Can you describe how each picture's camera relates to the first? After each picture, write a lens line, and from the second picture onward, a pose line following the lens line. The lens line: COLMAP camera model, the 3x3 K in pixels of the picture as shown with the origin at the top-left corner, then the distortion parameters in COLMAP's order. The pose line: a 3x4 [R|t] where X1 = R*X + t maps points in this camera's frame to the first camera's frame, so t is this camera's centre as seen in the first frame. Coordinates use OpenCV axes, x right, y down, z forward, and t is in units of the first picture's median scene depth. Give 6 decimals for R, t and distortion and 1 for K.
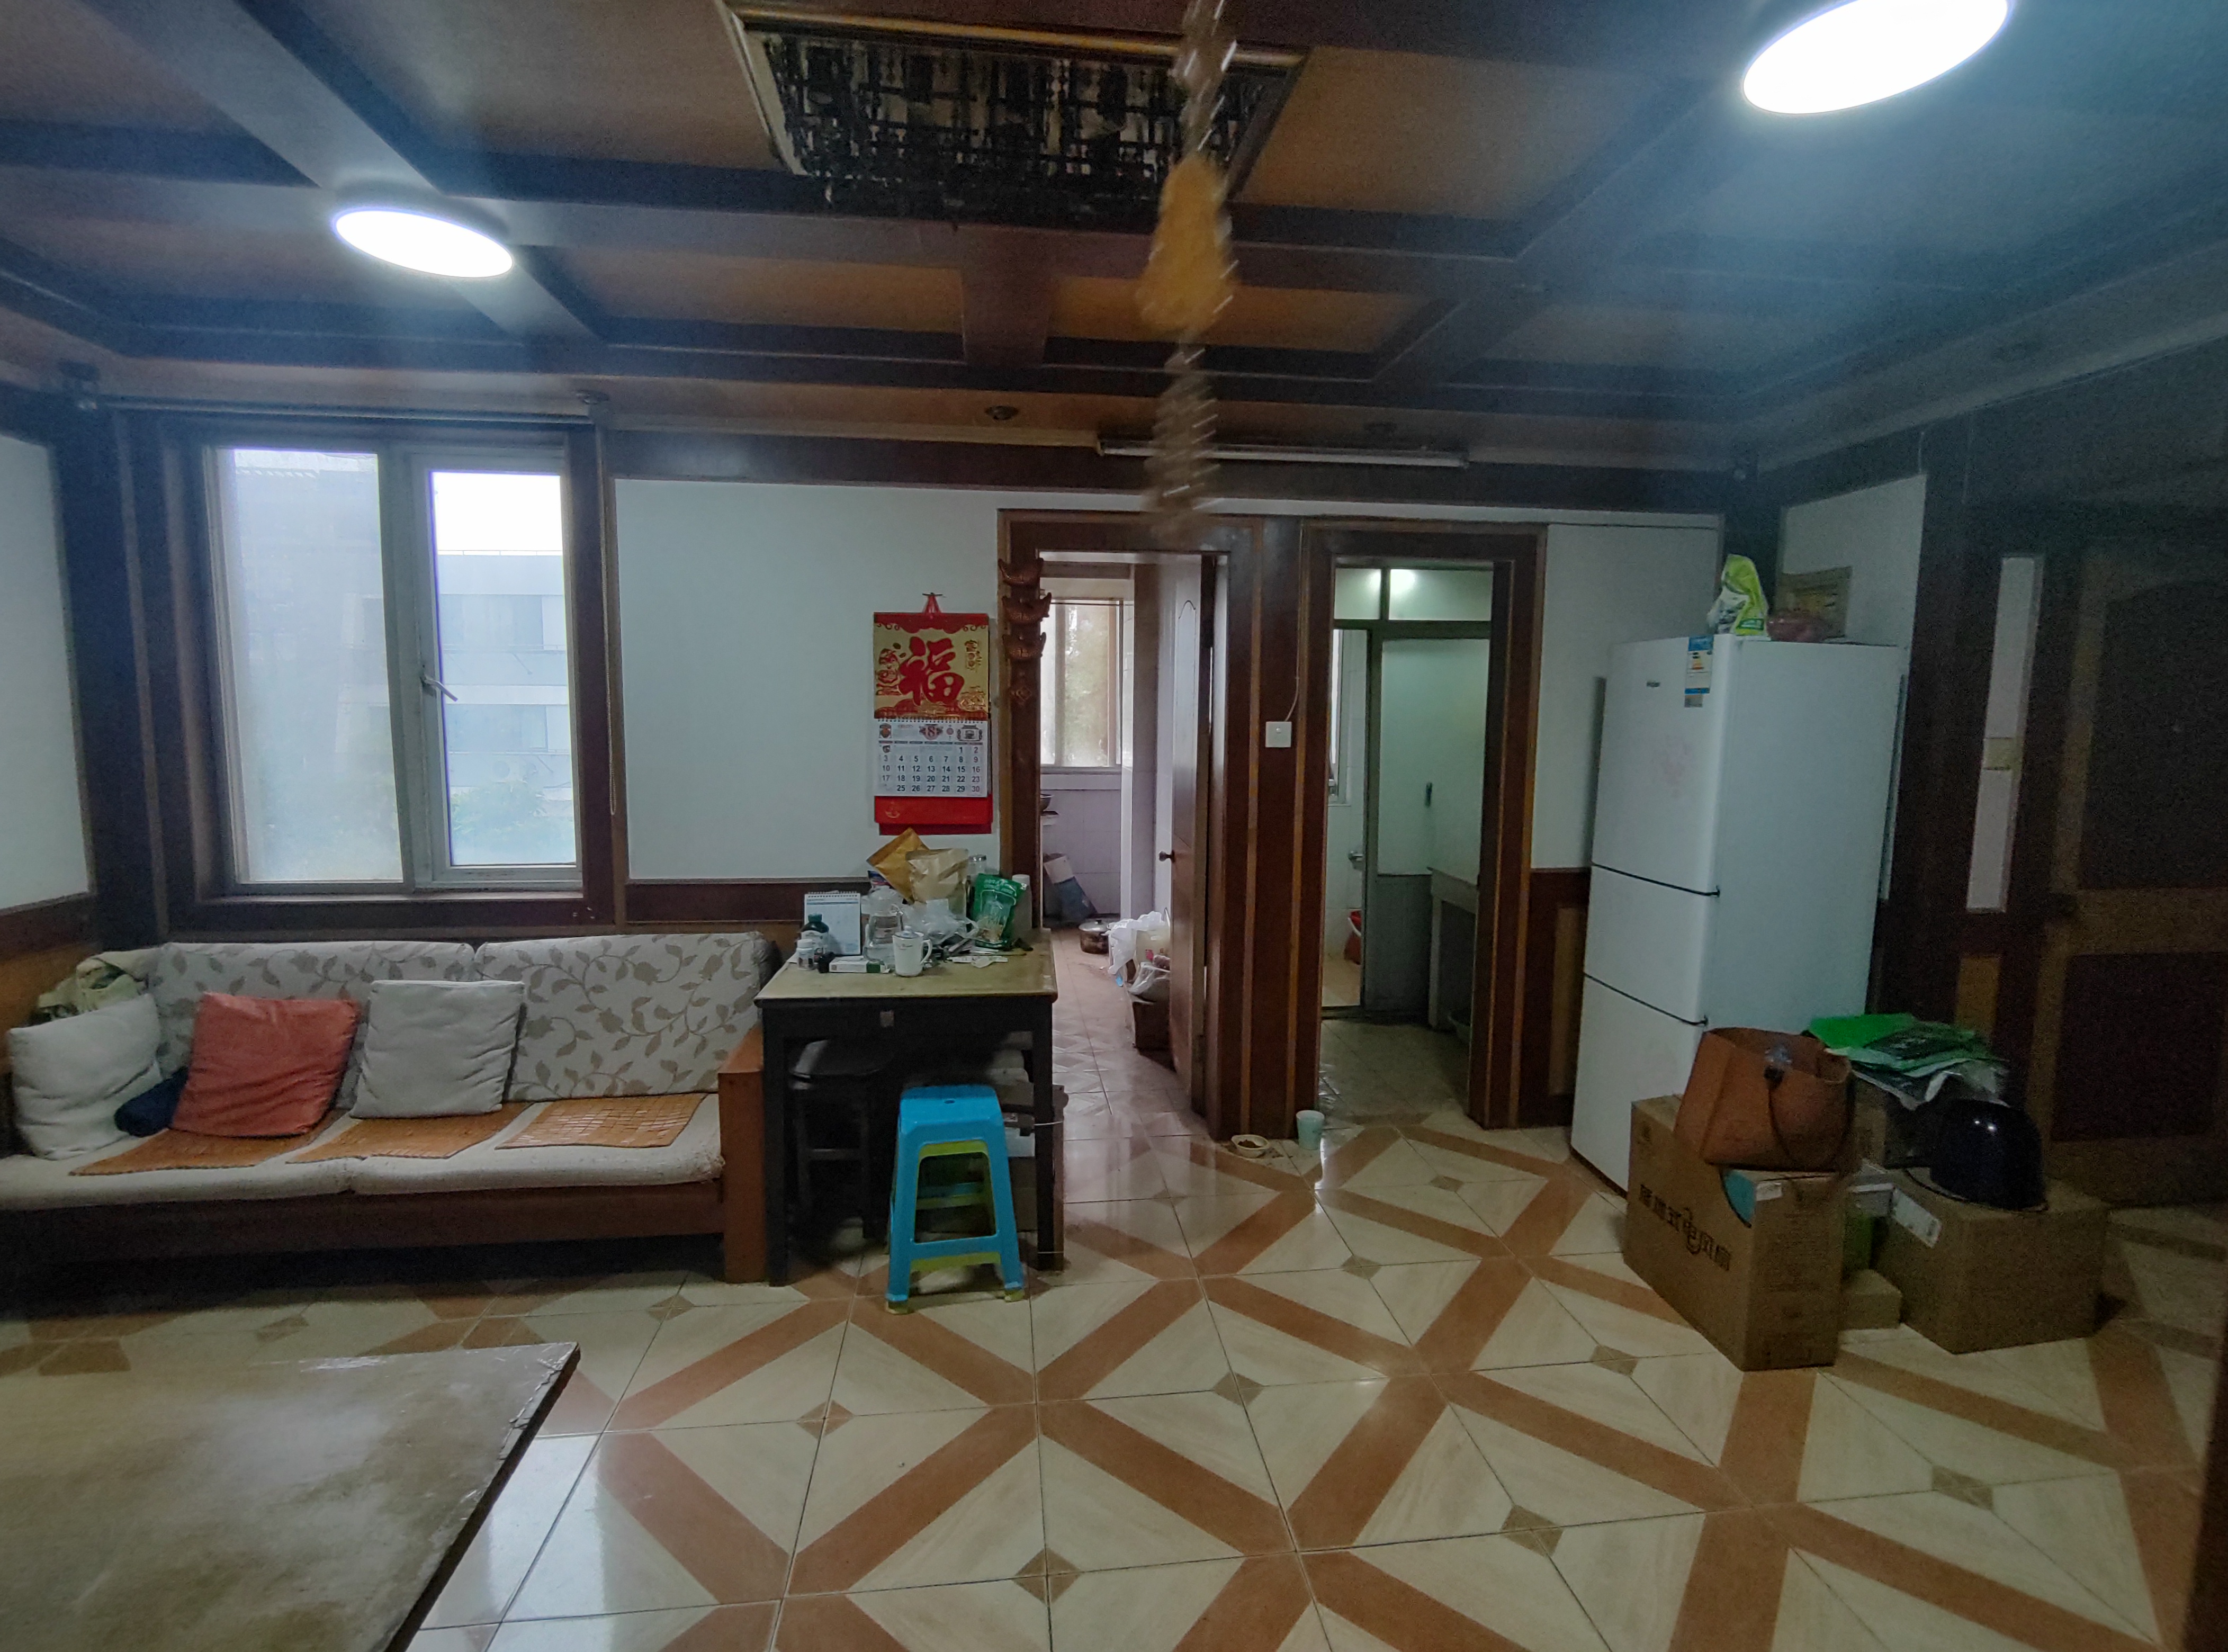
lens RADIAL K [[1026.4, 0, 1114.4], [0, 1026.4, 827.2], [0, 0, 1]] dist [-0.000744, -0.000009]
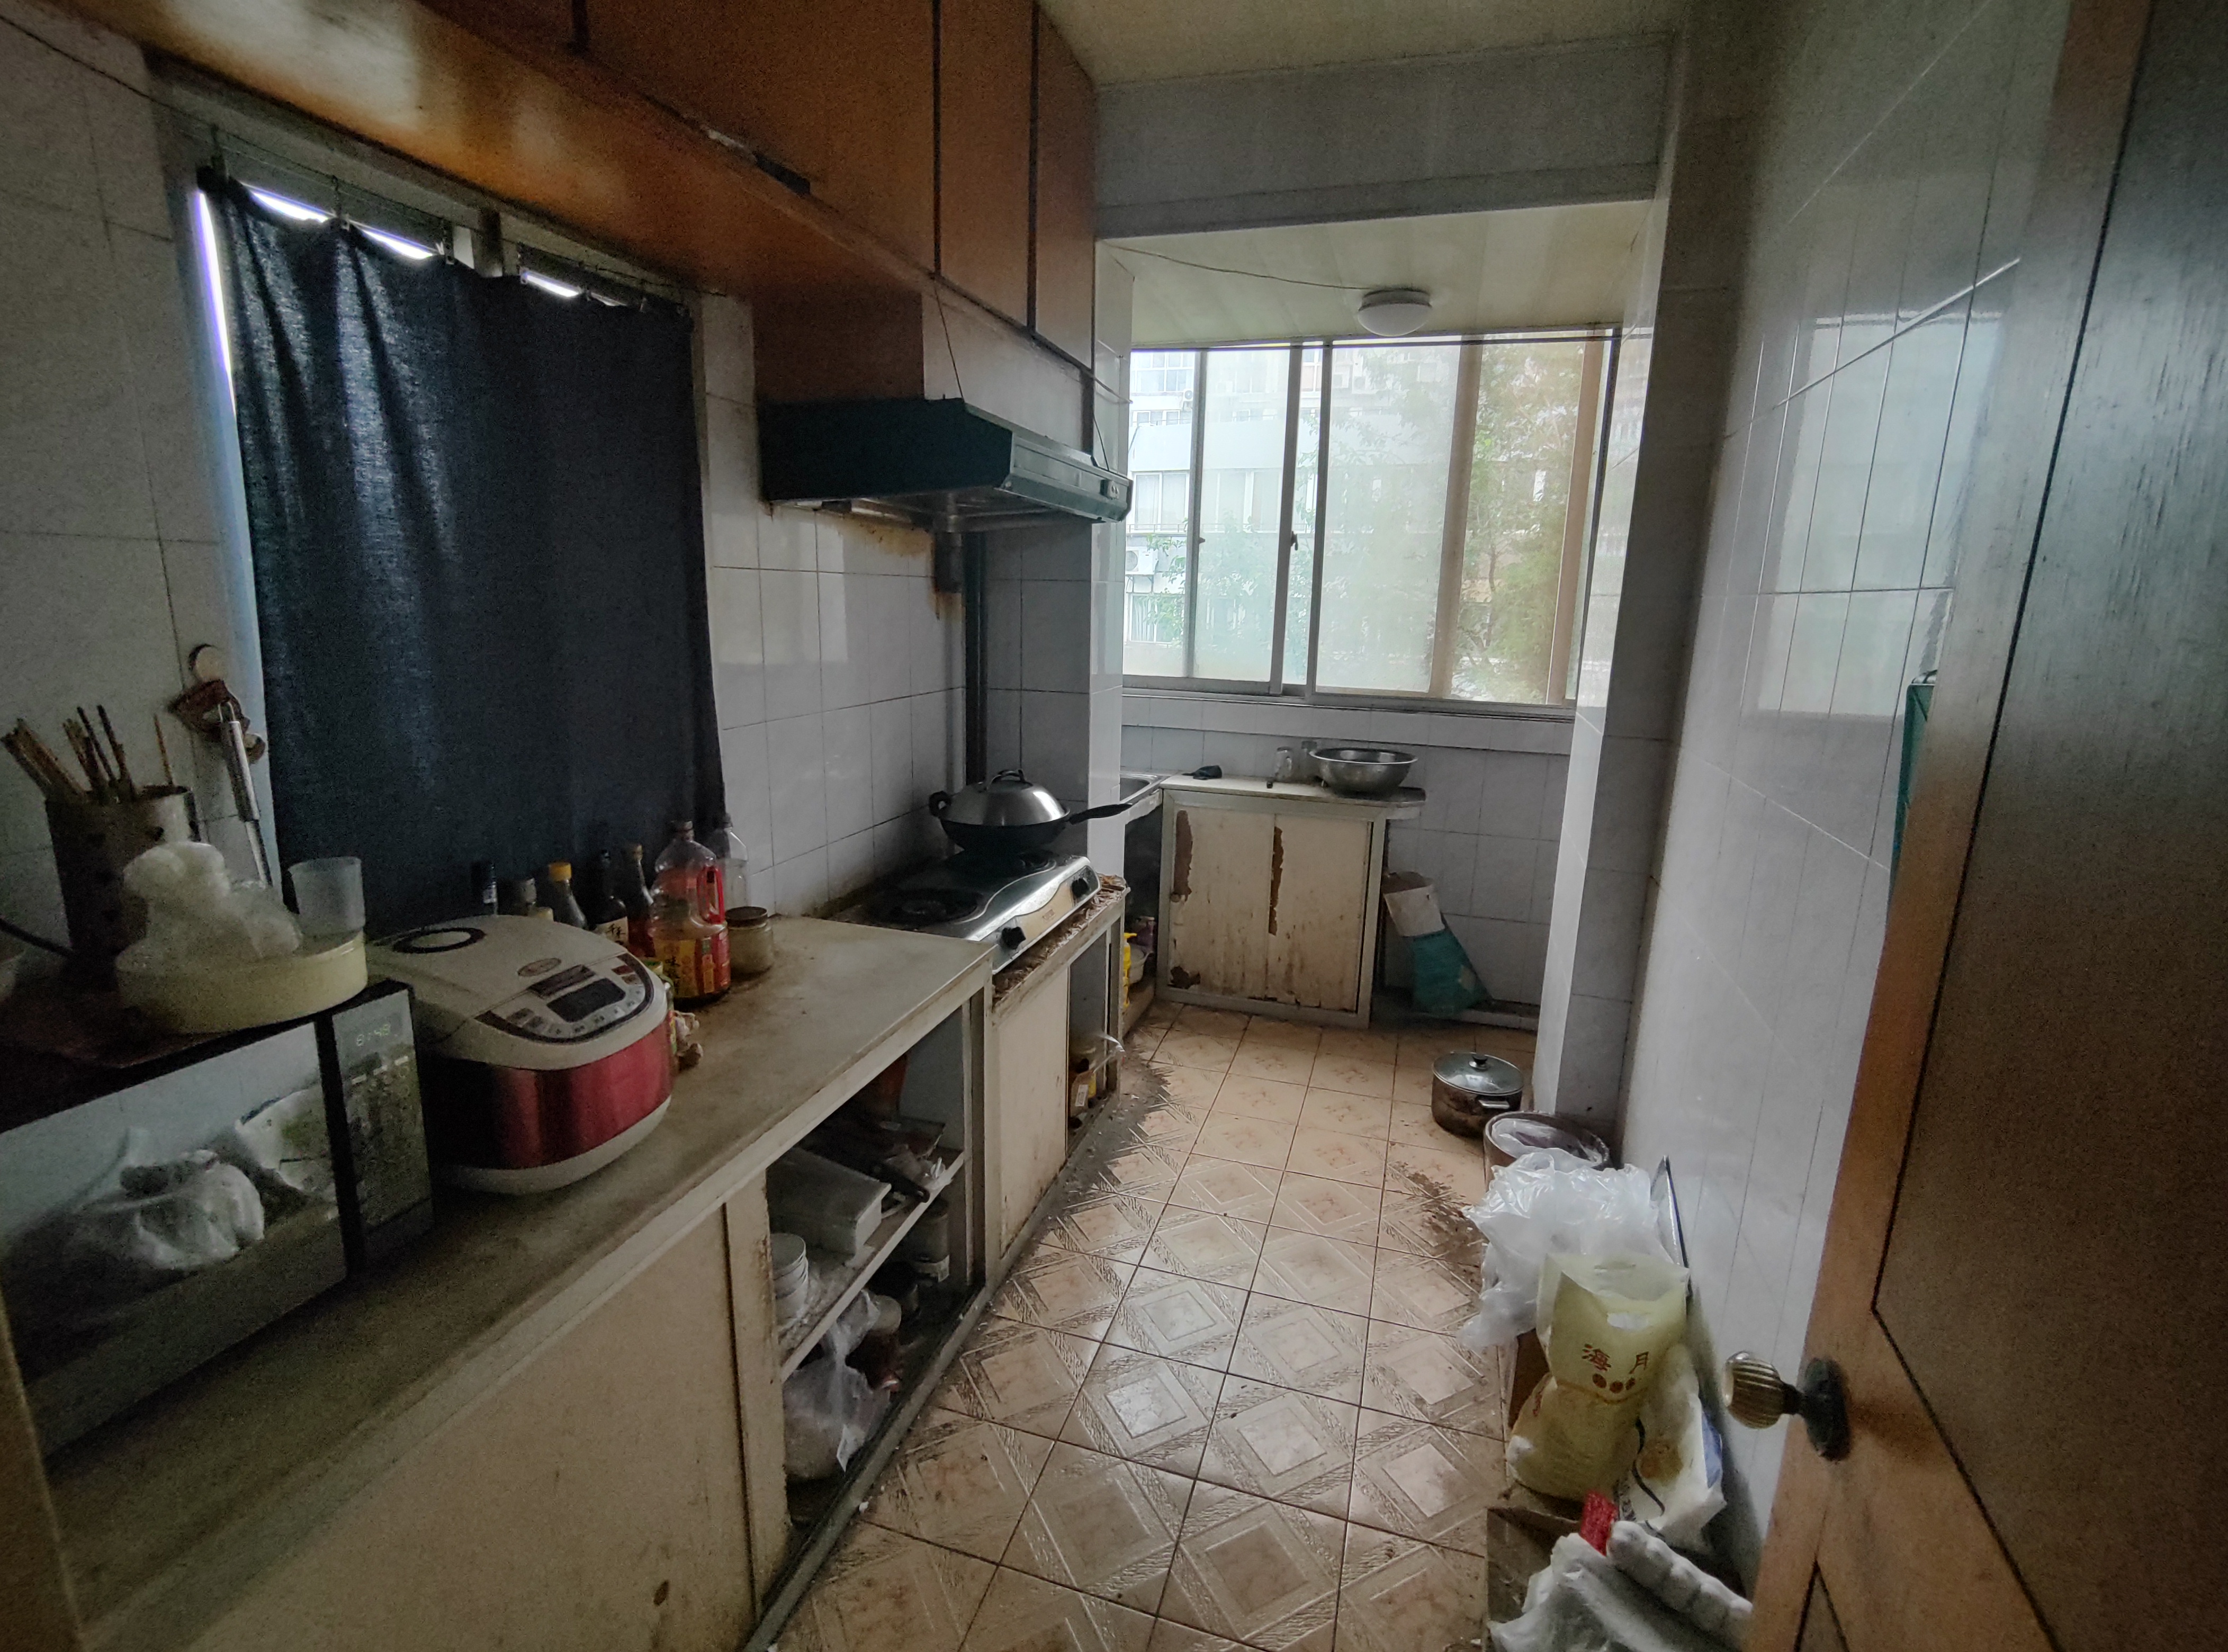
lens RADIAL K [[1026.4, 0, 1114.9], [0, 1026.4, 822.4], [0, 0, 1]] dist [-0.000744, -0.000009]
pose [[0.912434, 0.099596, -0.396919, 0.005922], [-0.056745, 0.991354, 0.118310, -0.049976], [0.405270, -0.085427, 0.910197, 0.499591]]
